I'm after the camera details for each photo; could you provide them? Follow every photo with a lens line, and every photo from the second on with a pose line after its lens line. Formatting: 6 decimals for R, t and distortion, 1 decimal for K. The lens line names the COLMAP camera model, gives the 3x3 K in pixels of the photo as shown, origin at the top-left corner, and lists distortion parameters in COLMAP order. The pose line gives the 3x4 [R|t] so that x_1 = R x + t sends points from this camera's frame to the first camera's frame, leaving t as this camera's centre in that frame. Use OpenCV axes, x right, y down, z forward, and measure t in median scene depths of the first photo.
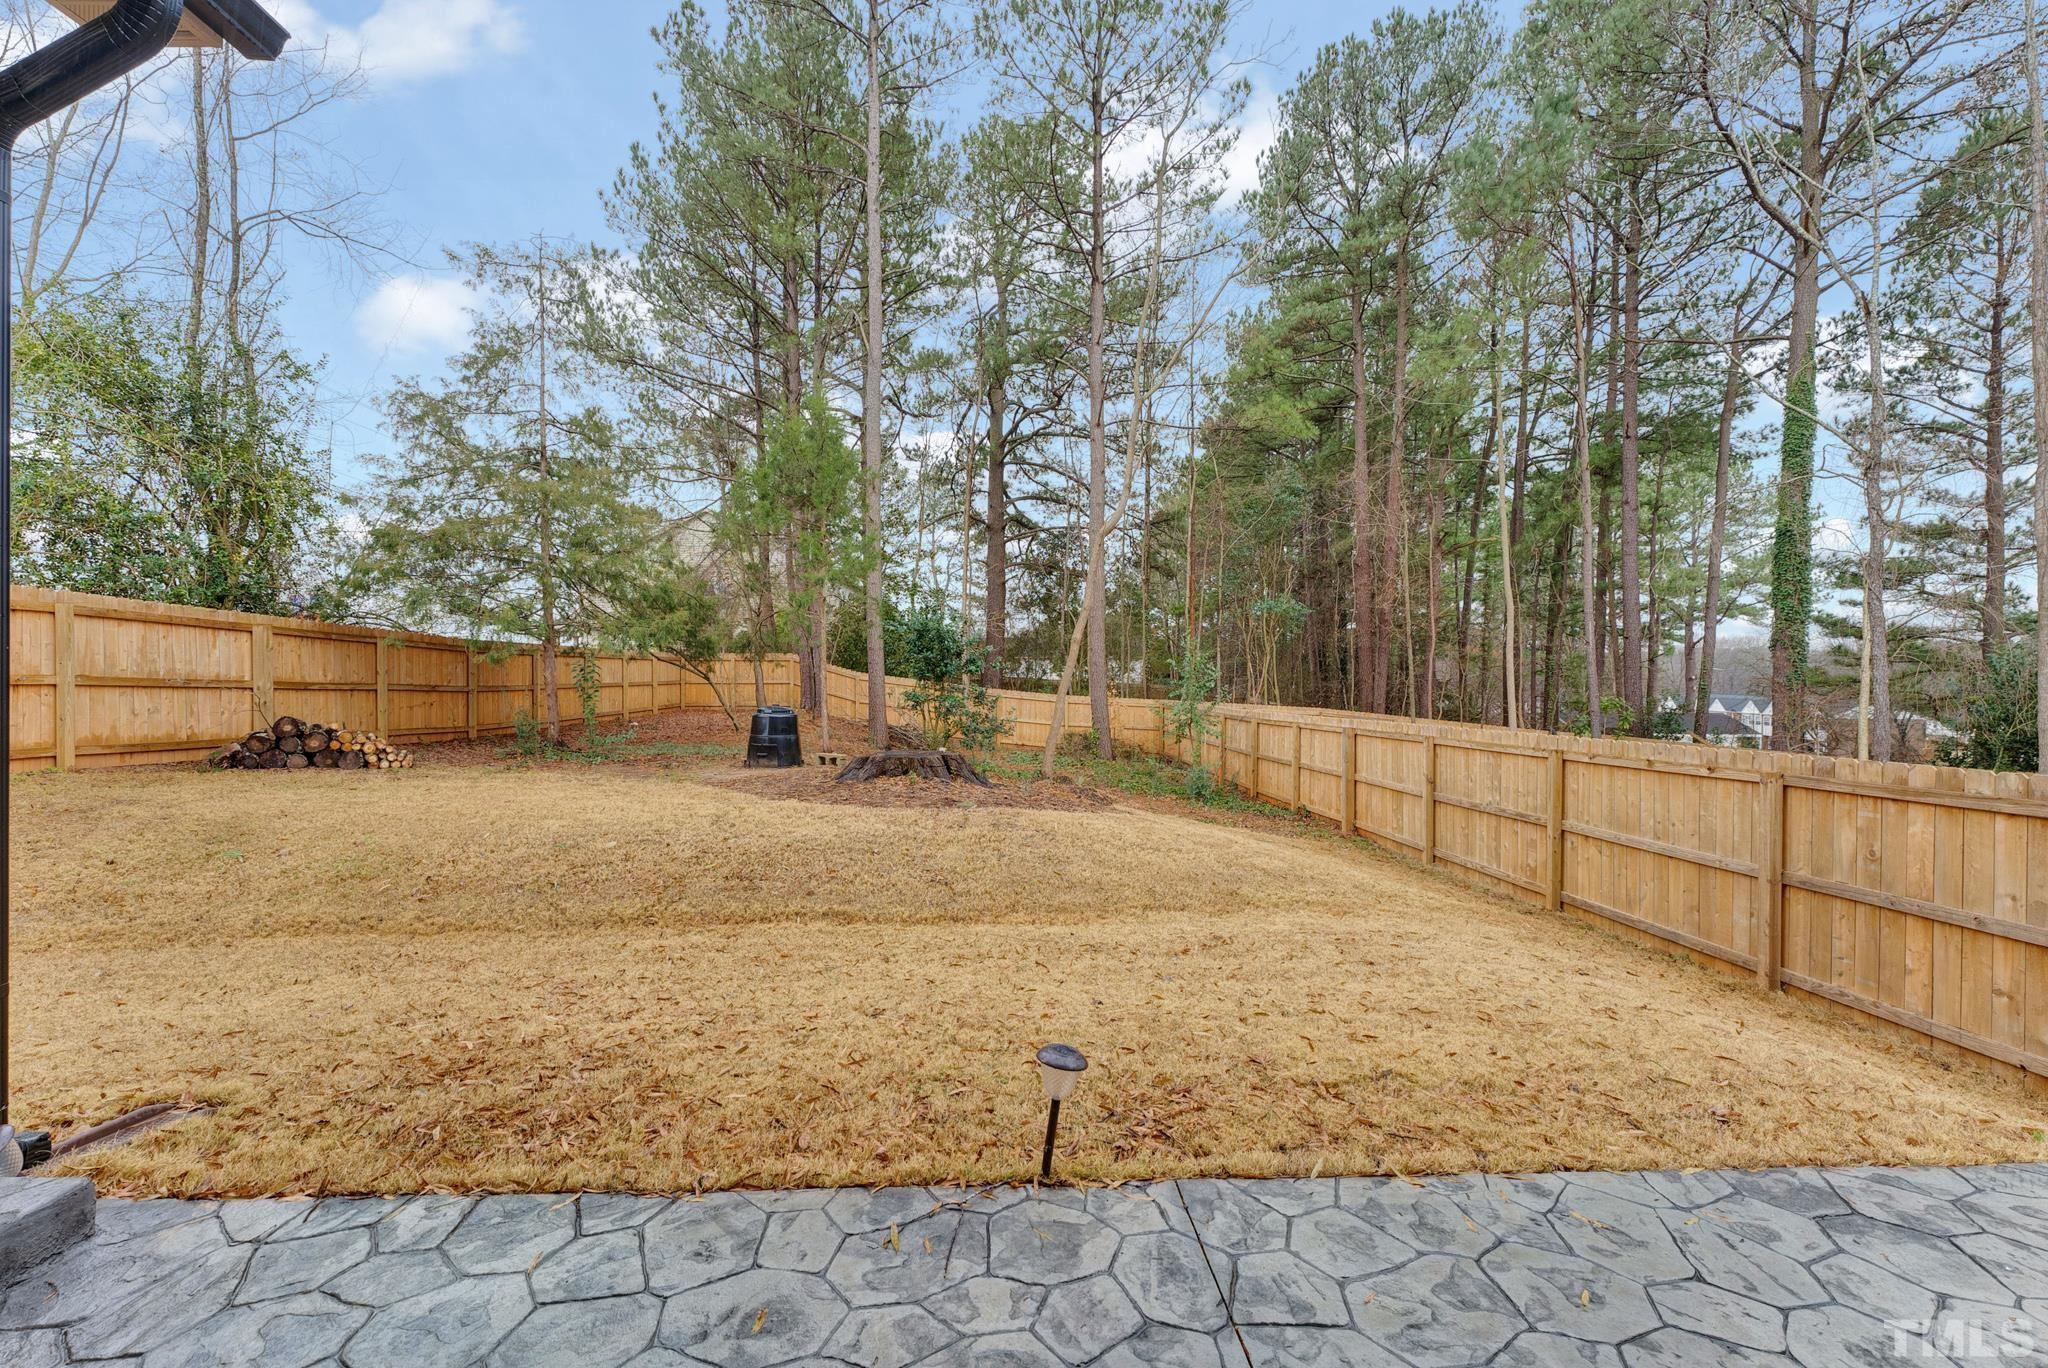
lens RADIAL K [[858.1, 0, 964.1], [0, 858.1, 682.2], [0, 0, 1]] dist [-0.000239, -0.000054]
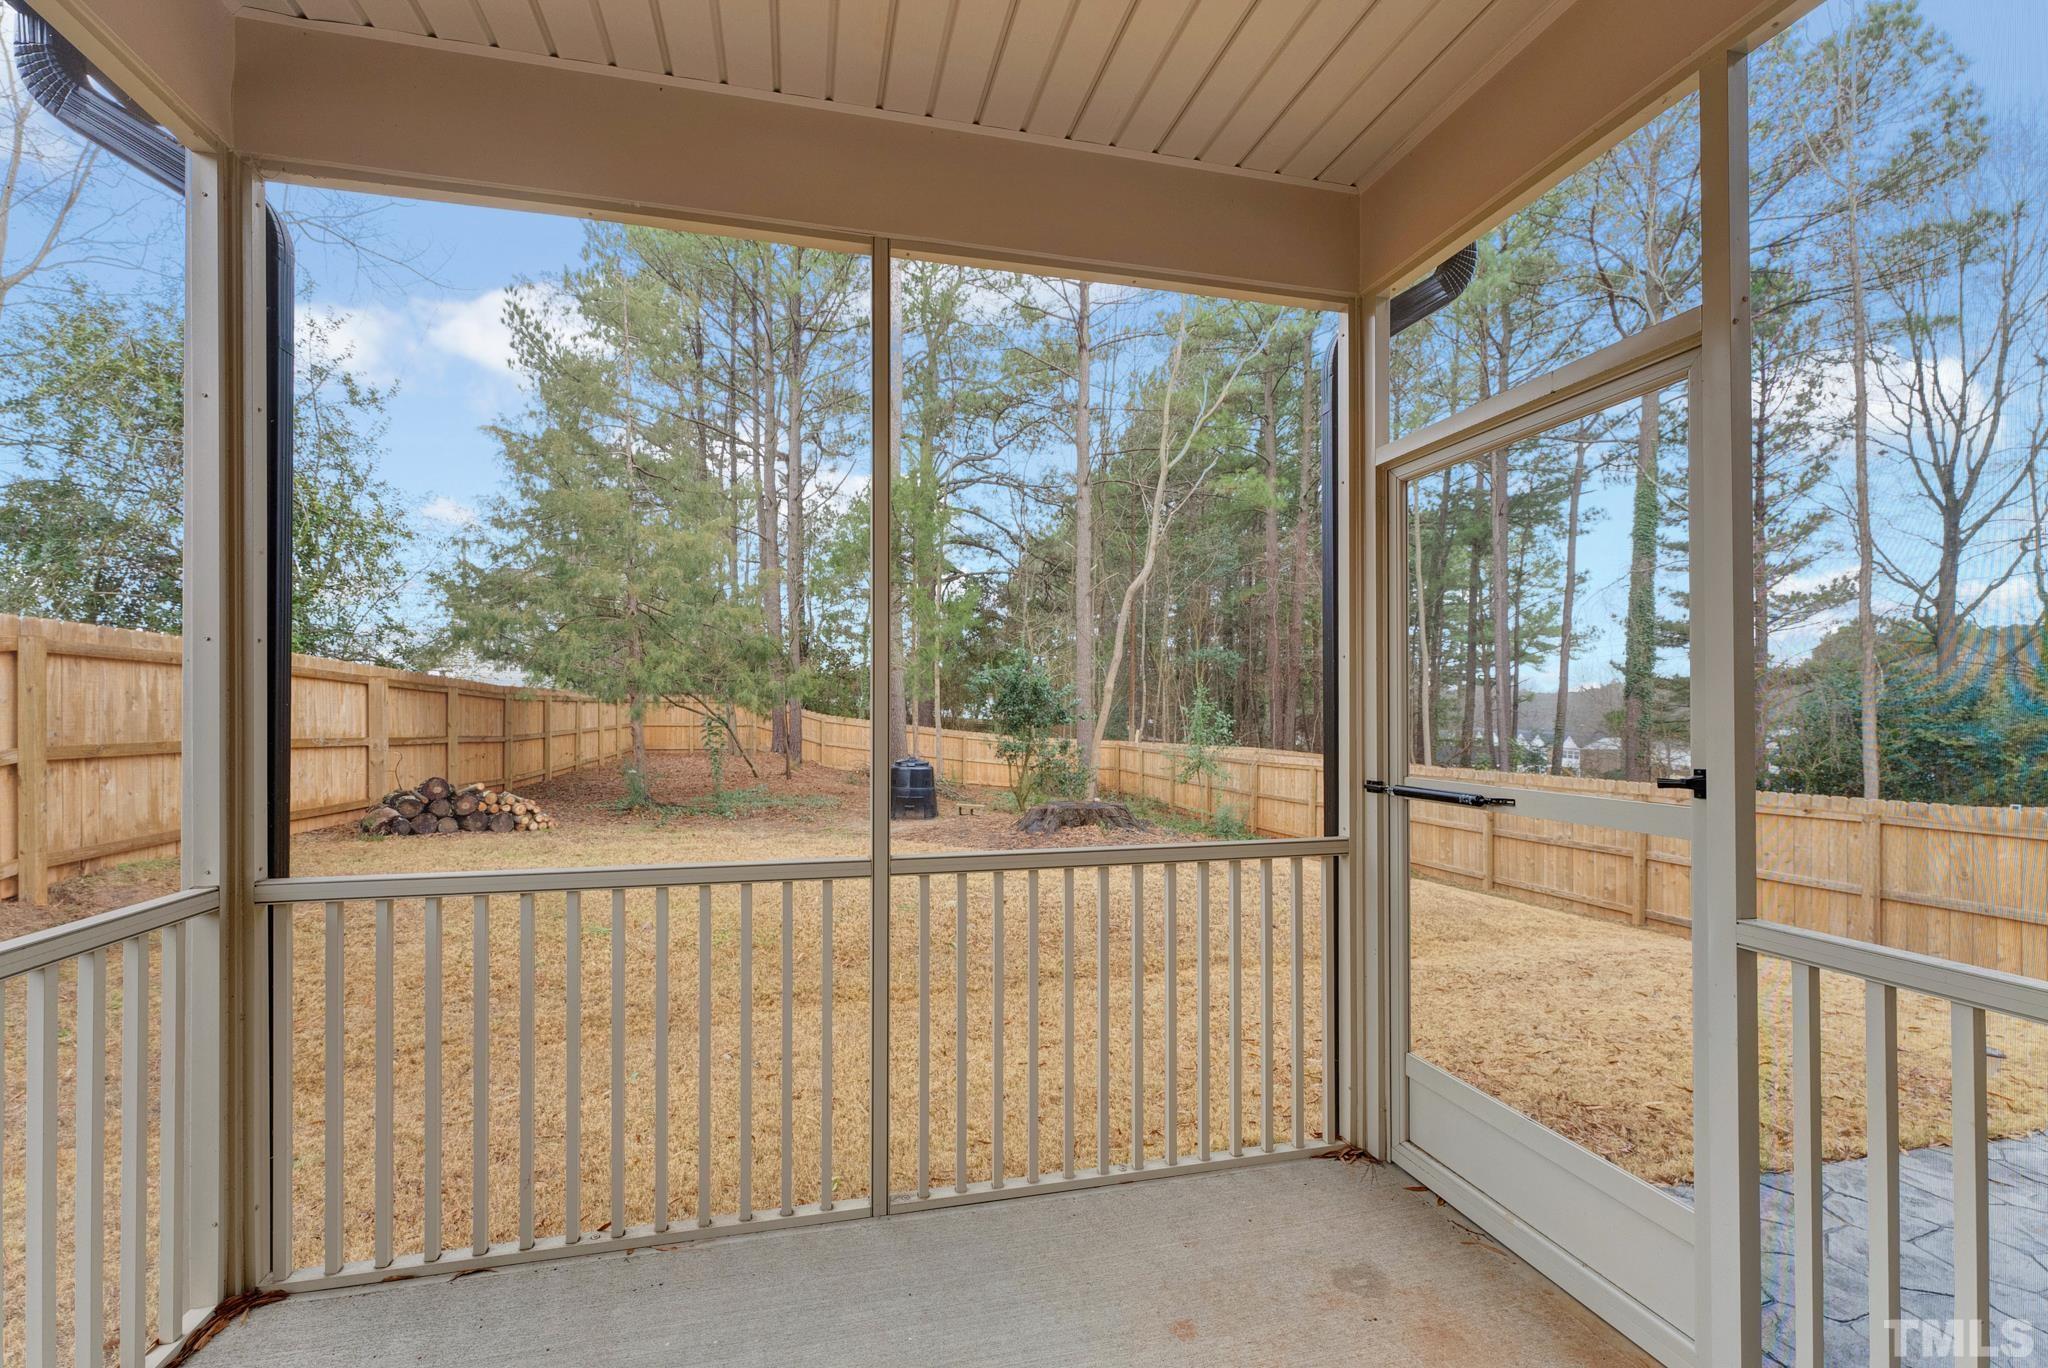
lens RADIAL K [[858.1, 0, 963.8], [0, 858.1, 705.4], [0, 0, 1]] dist [-0.000239, -0.000054]
pose [[0.982380, 0.002782, 0.186873, -0.374847], [-0.000505, 0.999925, -0.012233, -0.025519], [-0.186893, 0.011923, 0.982308, -0.023764]]
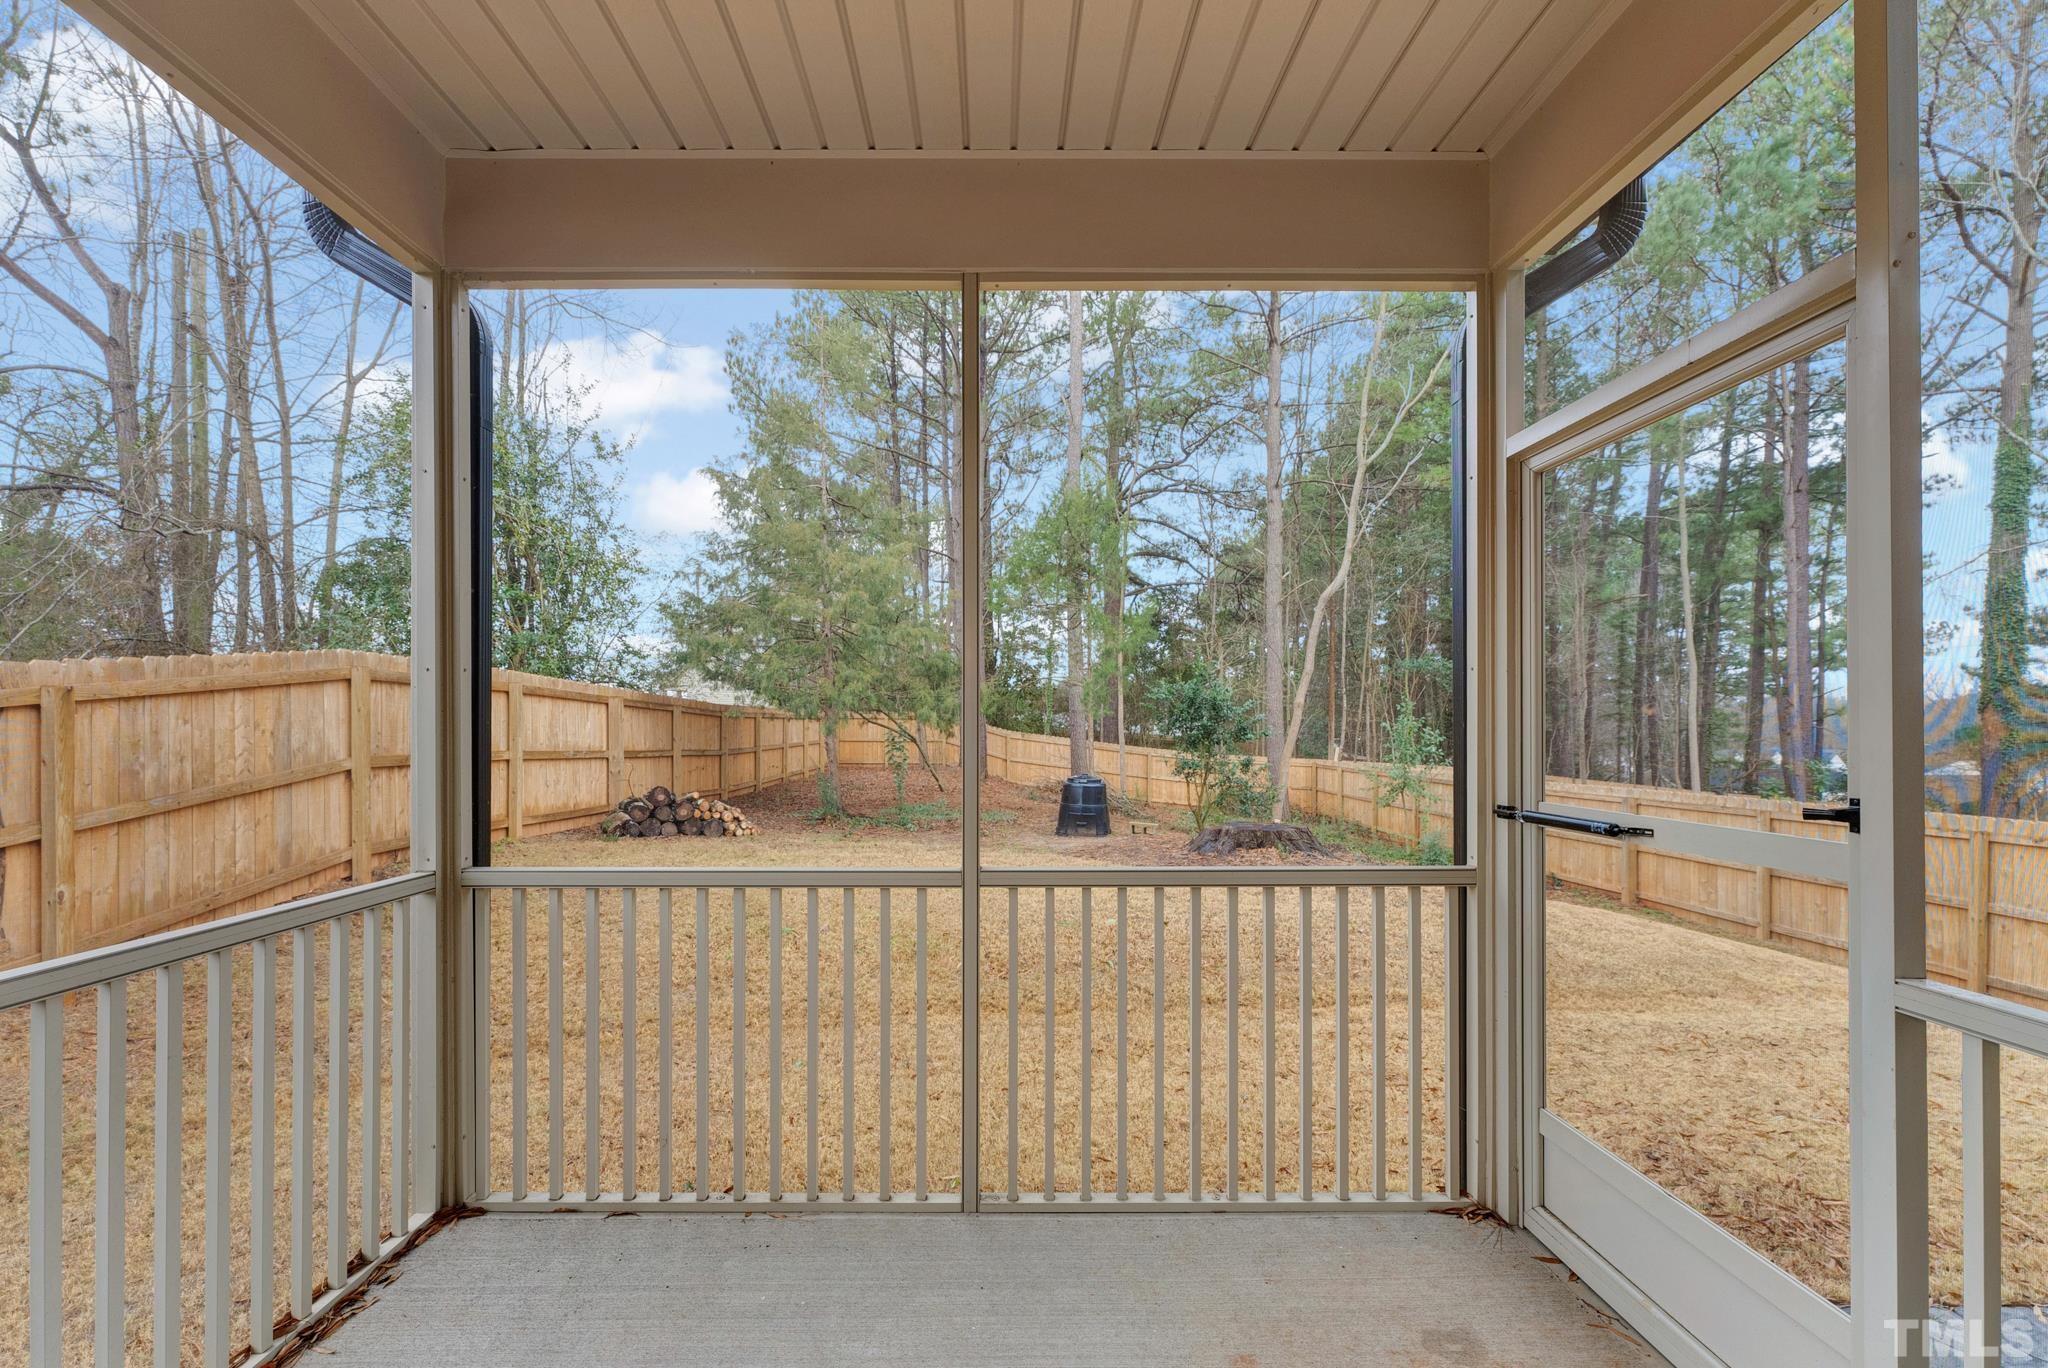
lens RADIAL K [[858.1, 0, 948.0], [0, 858.1, 723.8], [0, 0, 1]] dist [-0.000239, -0.000054]
pose [[0.998850, 0.001315, -0.047917, -0.363909], [-0.001753, 0.999957, -0.009112, -0.025670], [0.047903, 0.009186, 0.998810, -0.027637]]
